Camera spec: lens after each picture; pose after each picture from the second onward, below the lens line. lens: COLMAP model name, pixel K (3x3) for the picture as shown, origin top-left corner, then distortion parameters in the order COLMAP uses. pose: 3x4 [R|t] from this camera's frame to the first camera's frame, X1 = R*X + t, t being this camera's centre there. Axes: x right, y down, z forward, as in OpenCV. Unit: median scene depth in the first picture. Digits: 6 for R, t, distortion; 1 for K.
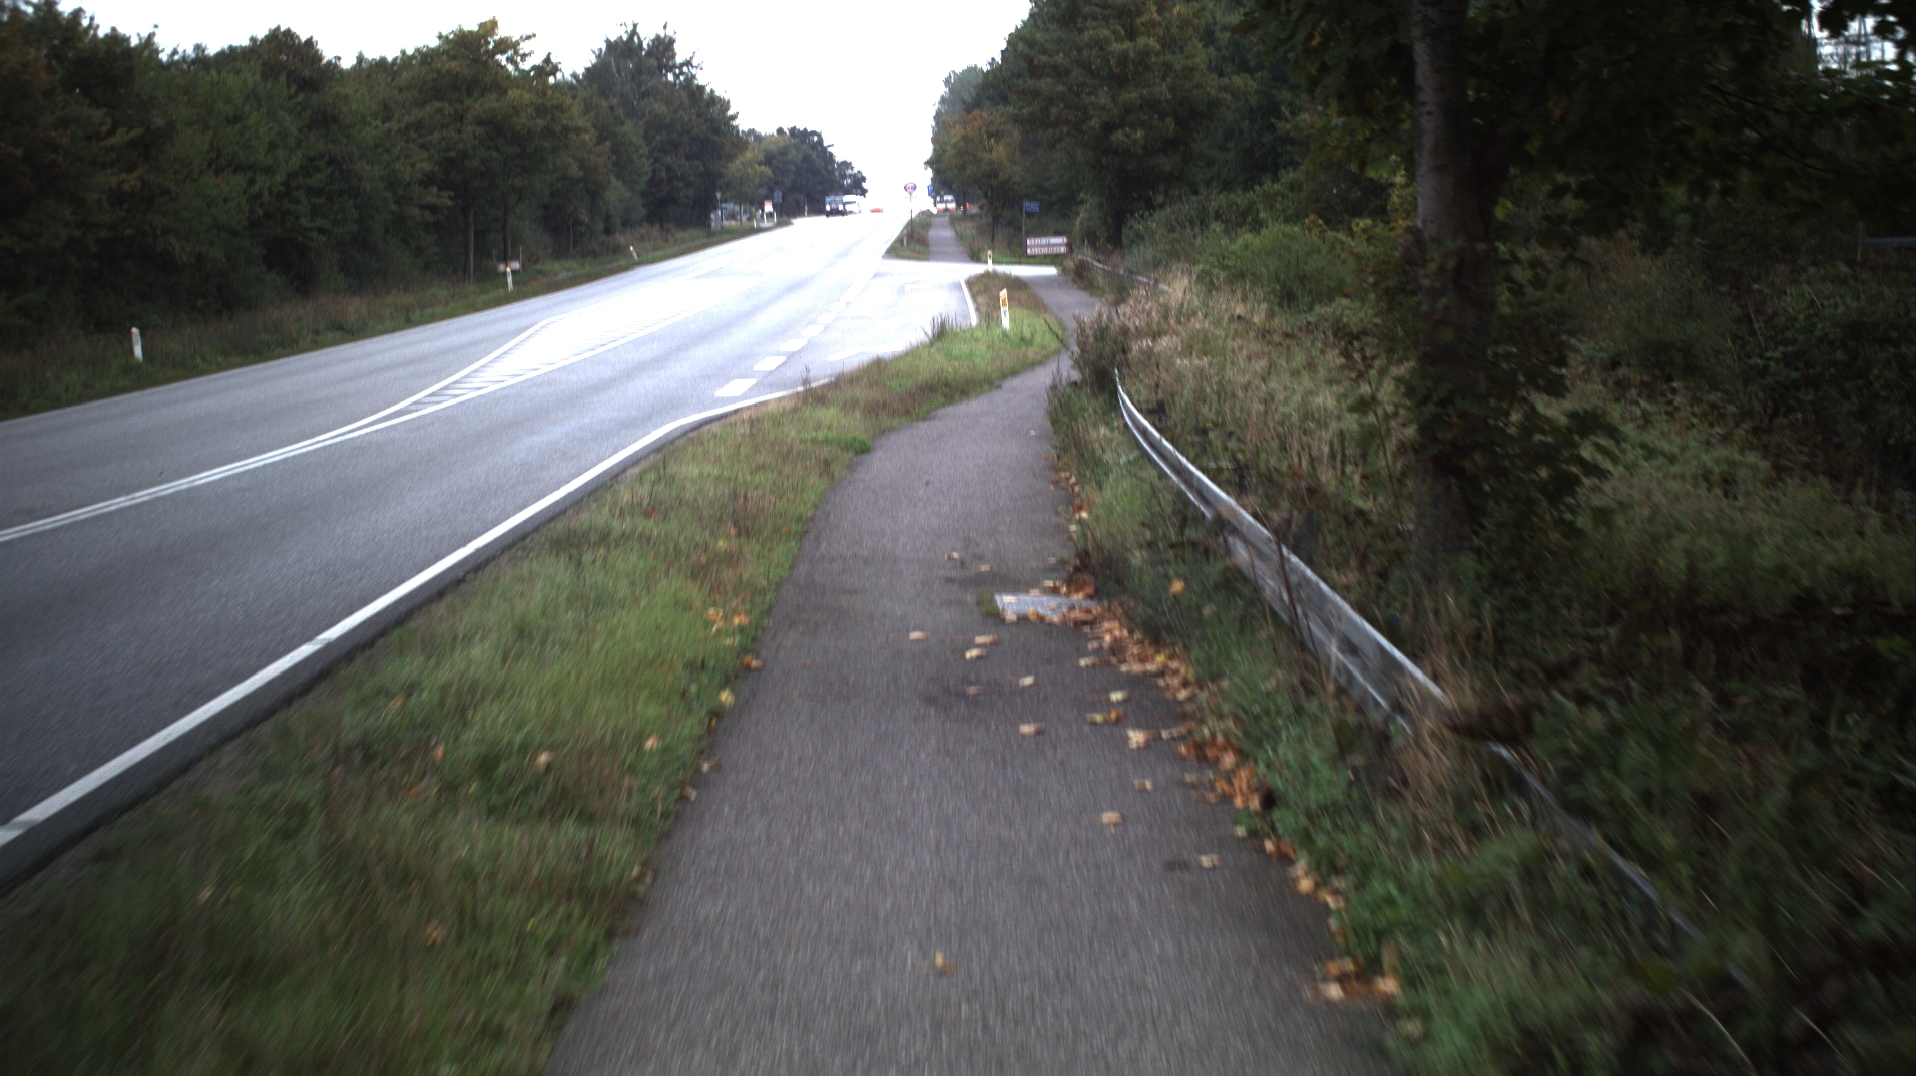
lens RADIAL K [[1848.2, 0, 938.6], [0, 1848.2, 546.7], [0, 0, 1]] dist [-0.095434, 0.010089]
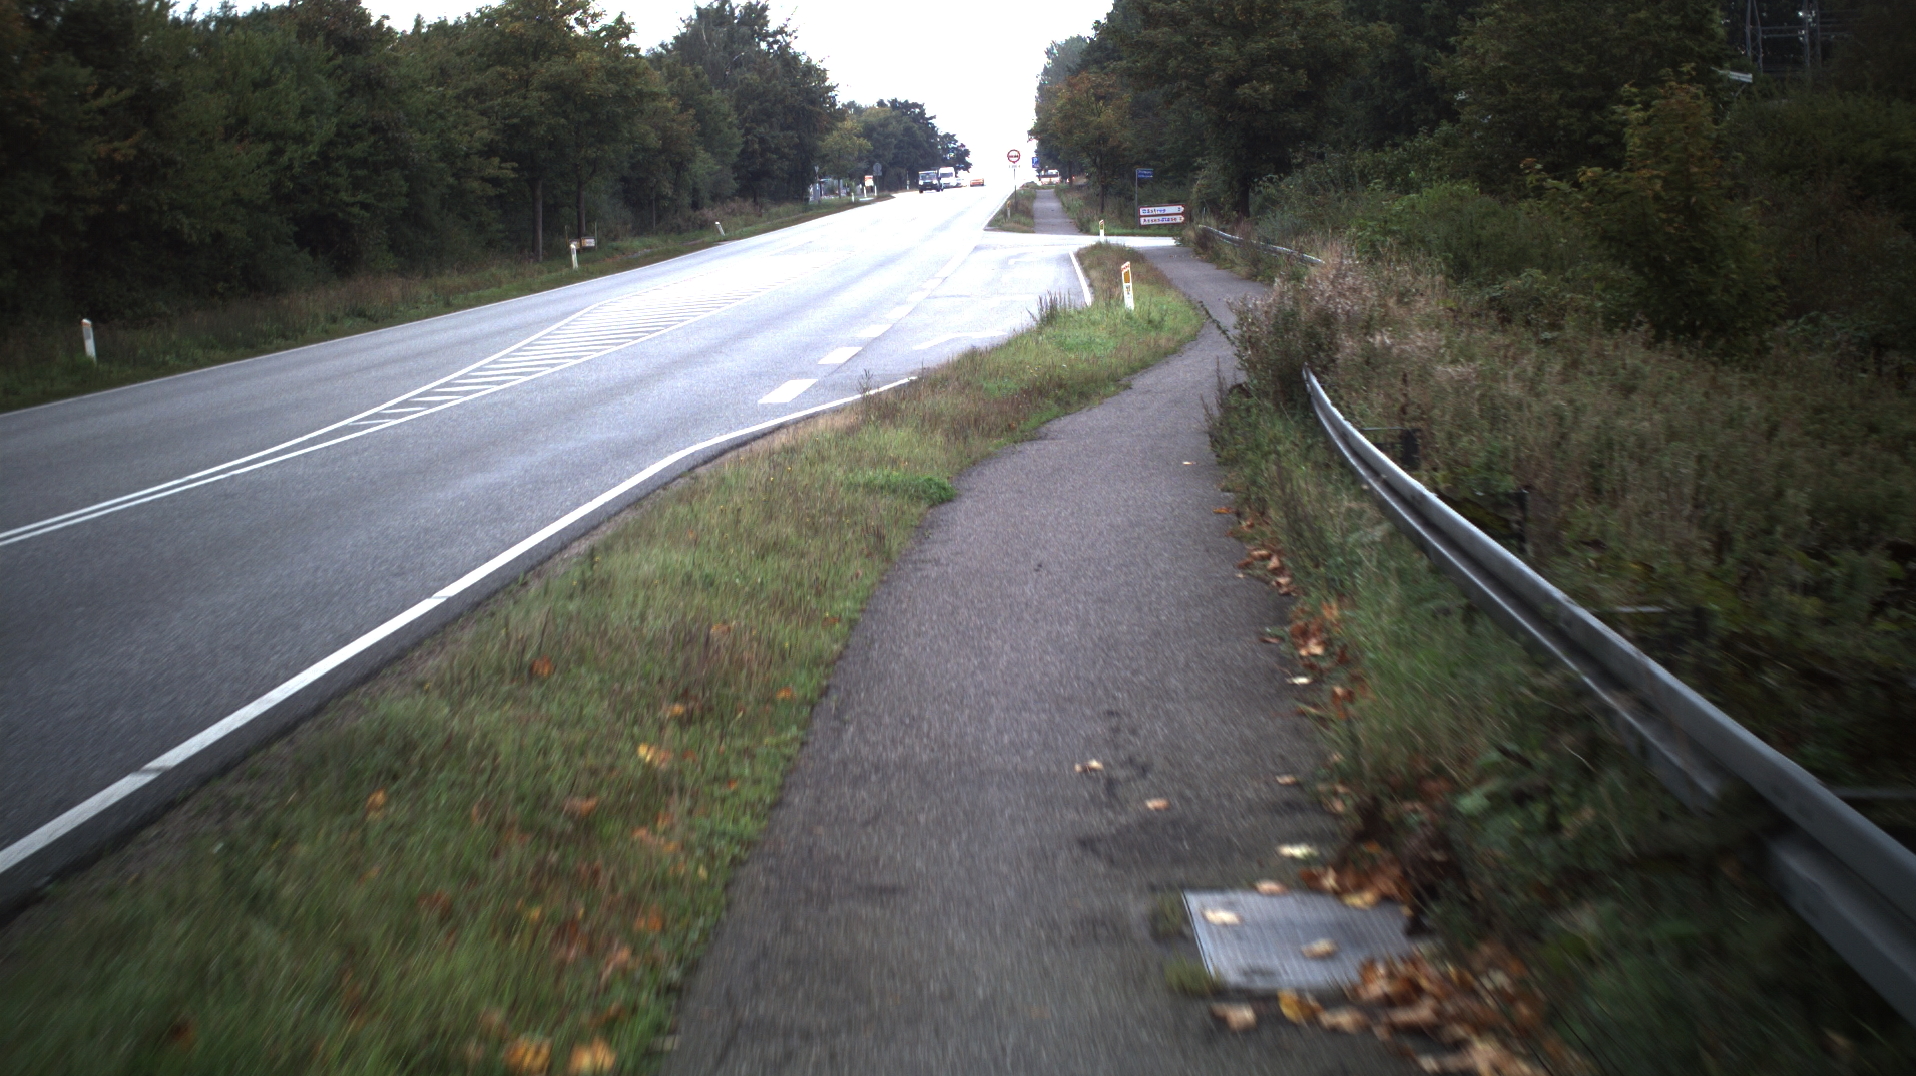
lens RADIAL K [[1847.1, 0, 1049.8], [0, 1847.1, 531.8], [0, 0, 1]] dist [-0.095826, 0.008076]
pose [[0.999948, -0.010098, 0.001694, -0.000904], [0.010088, 0.999934, 0.005531, -0.013927], [-0.001749, -0.005514, 0.999983, 0.103782]]
